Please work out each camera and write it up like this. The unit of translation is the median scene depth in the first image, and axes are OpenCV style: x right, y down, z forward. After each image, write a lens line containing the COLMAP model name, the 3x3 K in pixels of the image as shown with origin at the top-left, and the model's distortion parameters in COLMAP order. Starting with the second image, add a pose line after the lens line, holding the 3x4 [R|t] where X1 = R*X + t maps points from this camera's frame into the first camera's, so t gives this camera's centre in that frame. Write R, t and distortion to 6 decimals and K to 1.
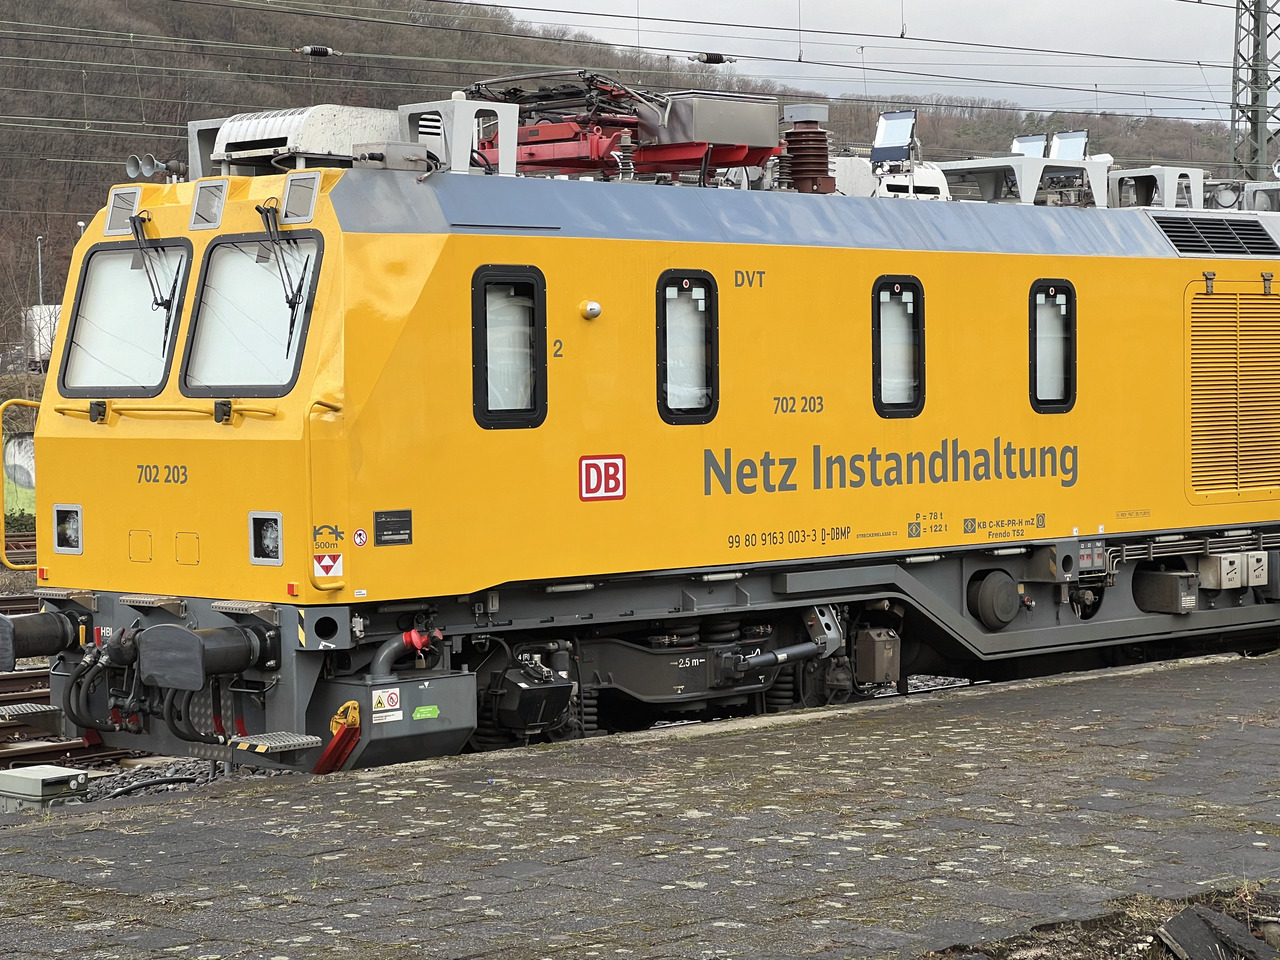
lens RADIAL K [[2940.9, 0, 640.0], [0, 2940.9, 480.0], [0, 0, 1]] dist [-0.087843, 3.385656]
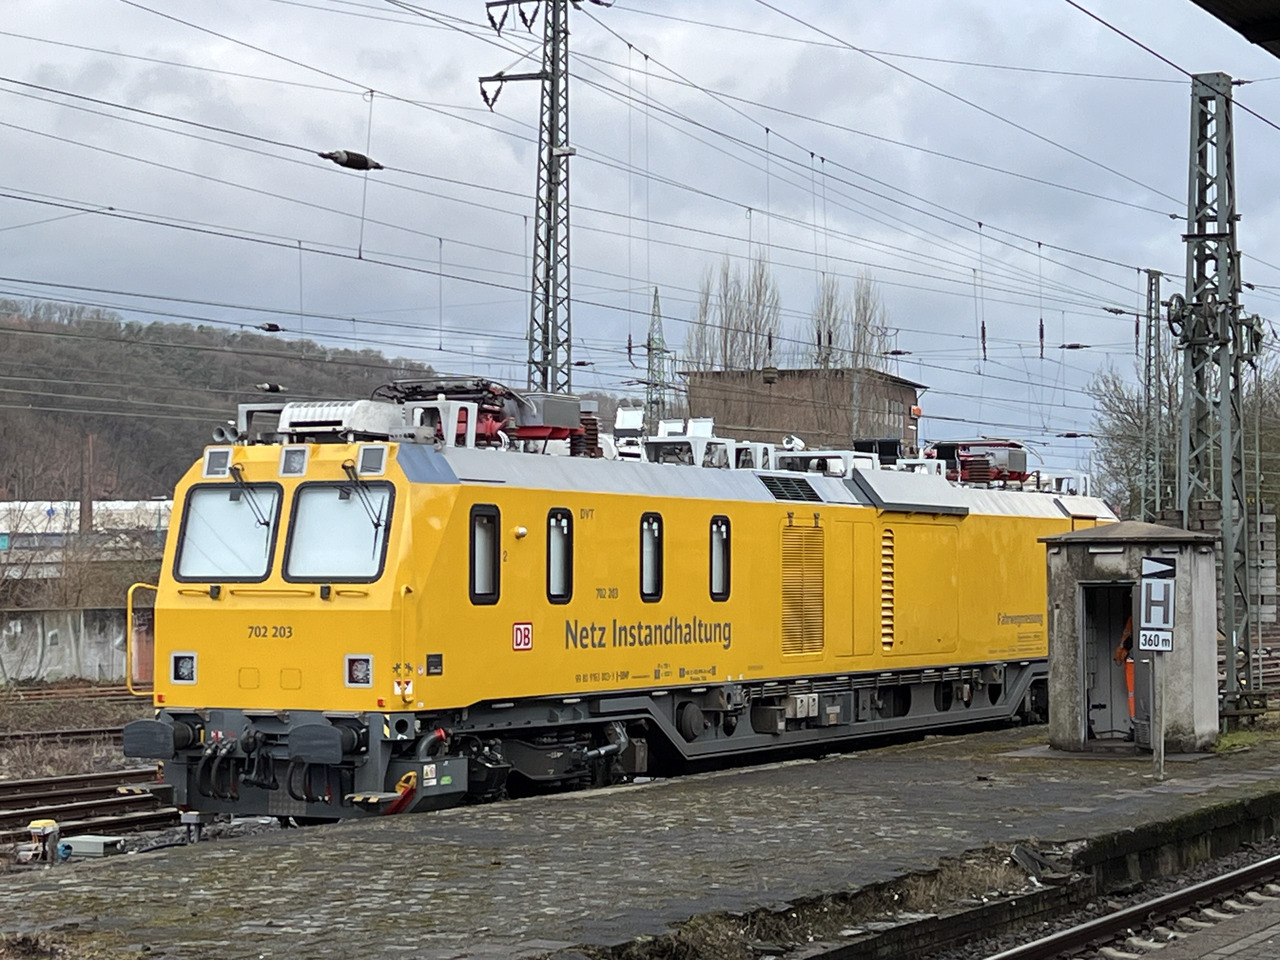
lens RADIAL K [[2909.5, 0, 640.0], [0, 2909.5, 480.0], [0, 0, 1]] dist [0.135107, -0.372388]
pose [[0.949851, 0.023701, 0.311805, -0.434350], [-0.001718, 0.997504, -0.070590, 0.025068], [-0.312699, 0.066514, 0.947520, -0.513043]]
